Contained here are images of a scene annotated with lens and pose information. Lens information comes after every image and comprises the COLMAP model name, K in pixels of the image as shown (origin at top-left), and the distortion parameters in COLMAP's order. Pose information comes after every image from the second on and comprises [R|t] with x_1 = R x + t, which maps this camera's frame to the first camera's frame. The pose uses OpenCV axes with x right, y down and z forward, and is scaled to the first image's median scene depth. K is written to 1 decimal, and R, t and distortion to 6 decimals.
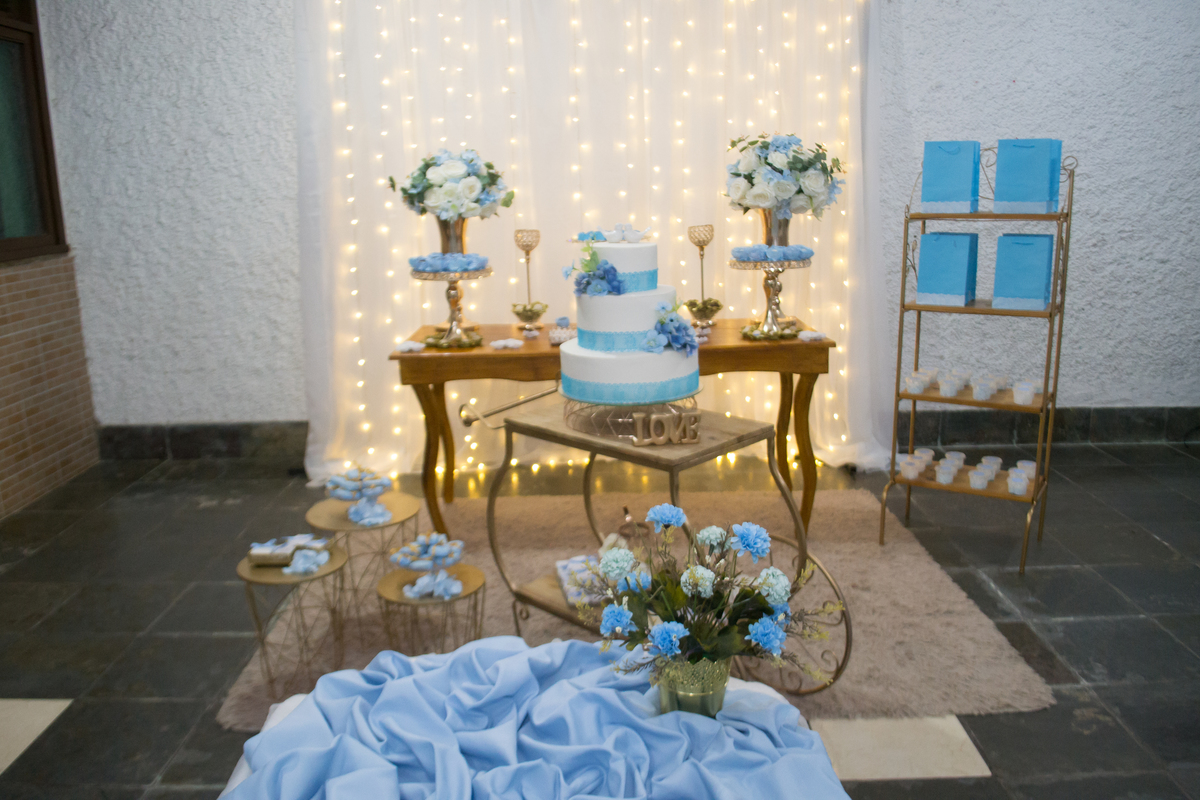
lens RADIAL K [[959.5, 0, 595.5], [0, 959.5, 412.8], [0, 0, 1]] dist [-0.084675, 0.016626]
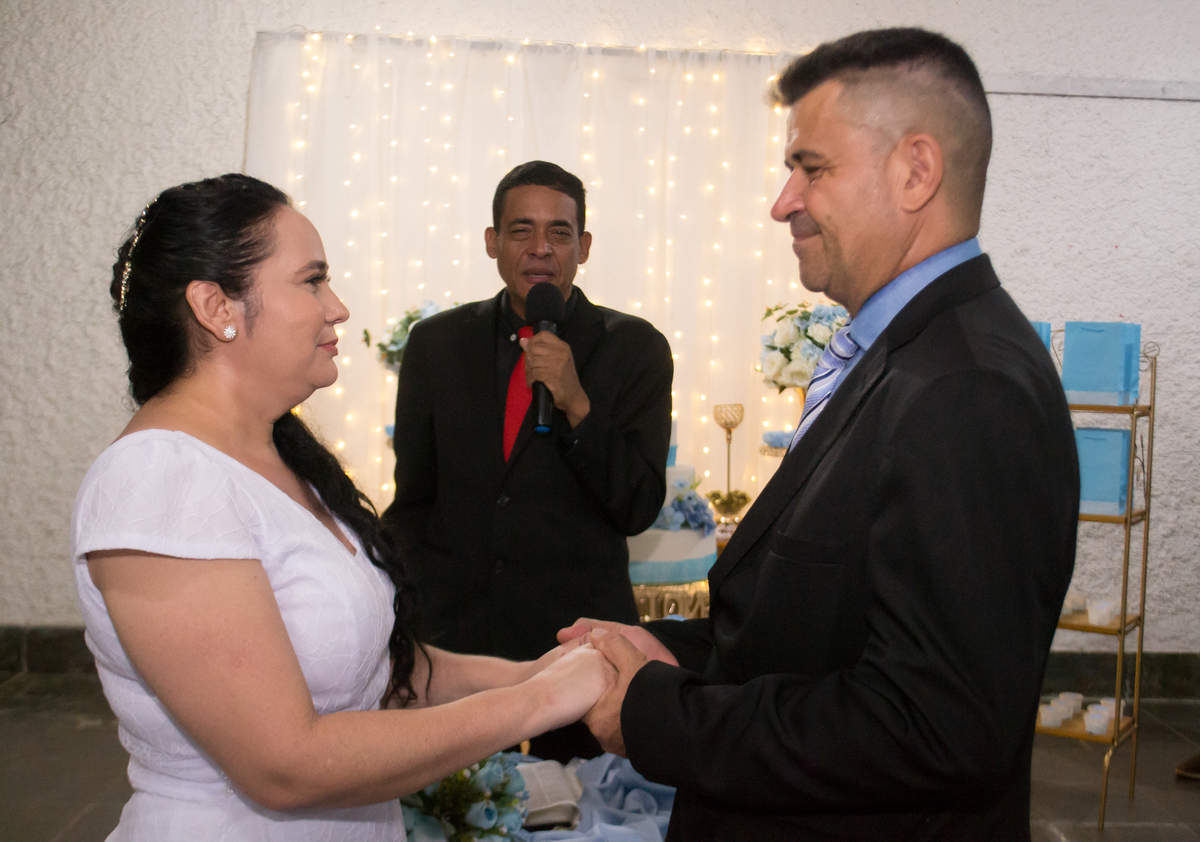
lens RADIAL K [[1515.7, 0, 622.3], [0, 1515.7, 436.1], [0, 0, 1]] dist [-0.047492, 0.000000]
pose [[0.998441, 0.046803, 0.030424, -0.019351], [-0.040913, 0.984323, -0.171566, 0.055259], [-0.037977, 0.170053, 0.984703, -0.263224]]
